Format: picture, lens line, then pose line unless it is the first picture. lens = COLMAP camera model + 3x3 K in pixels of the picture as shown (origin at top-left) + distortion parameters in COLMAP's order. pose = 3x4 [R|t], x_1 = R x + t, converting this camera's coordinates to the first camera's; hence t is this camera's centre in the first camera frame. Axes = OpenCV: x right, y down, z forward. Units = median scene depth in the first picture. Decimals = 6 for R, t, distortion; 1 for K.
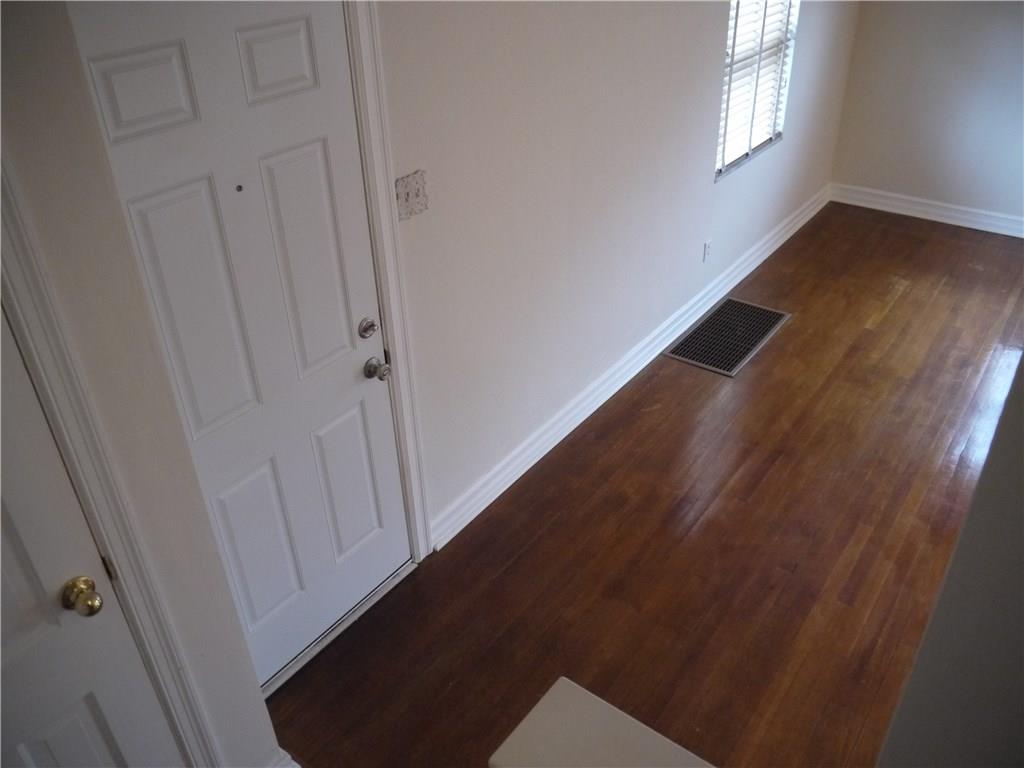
lens RADIAL K [[836.6, 0, 514.1], [0, 836.6, 387.4], [0, 0, 1]] dist [-0.070862, 0.086074]
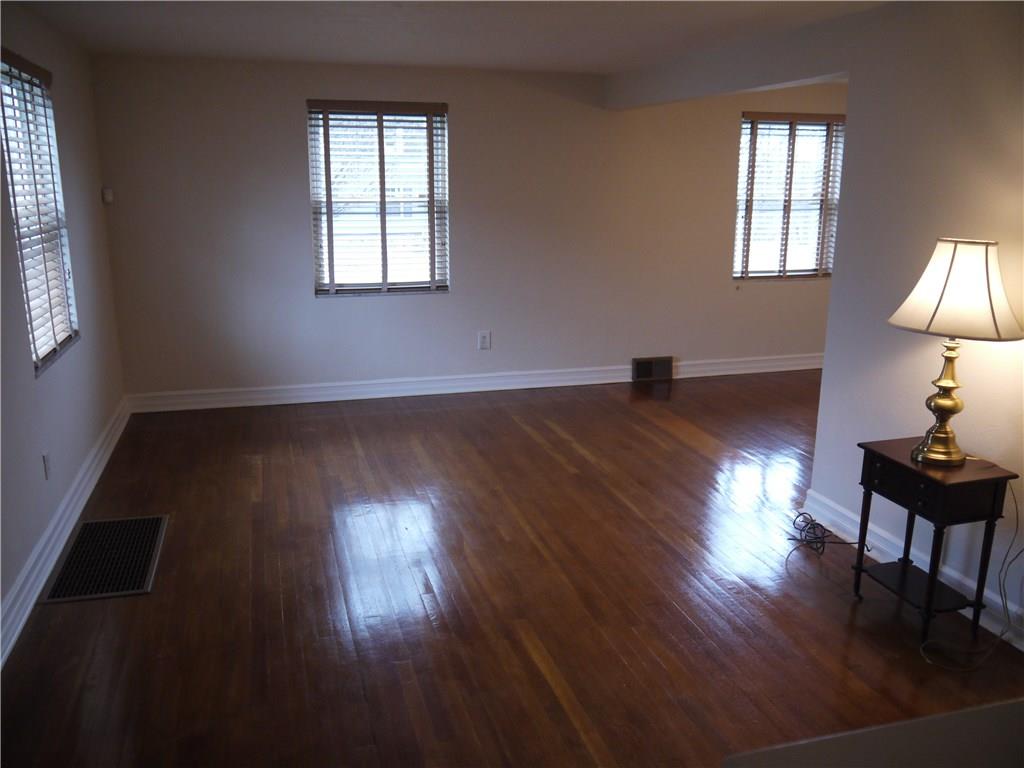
lens RADIAL K [[836.6, 0, 514.1], [0, 836.6, 387.4], [0, 0, 1]] dist [-0.070862, 0.086074]
pose [[0.598756, -0.158941, 0.785002, -0.098126], [0.405502, 0.905371, -0.125982, 0.043653], [-0.690694, 0.393753, 0.606548, 0.189680]]
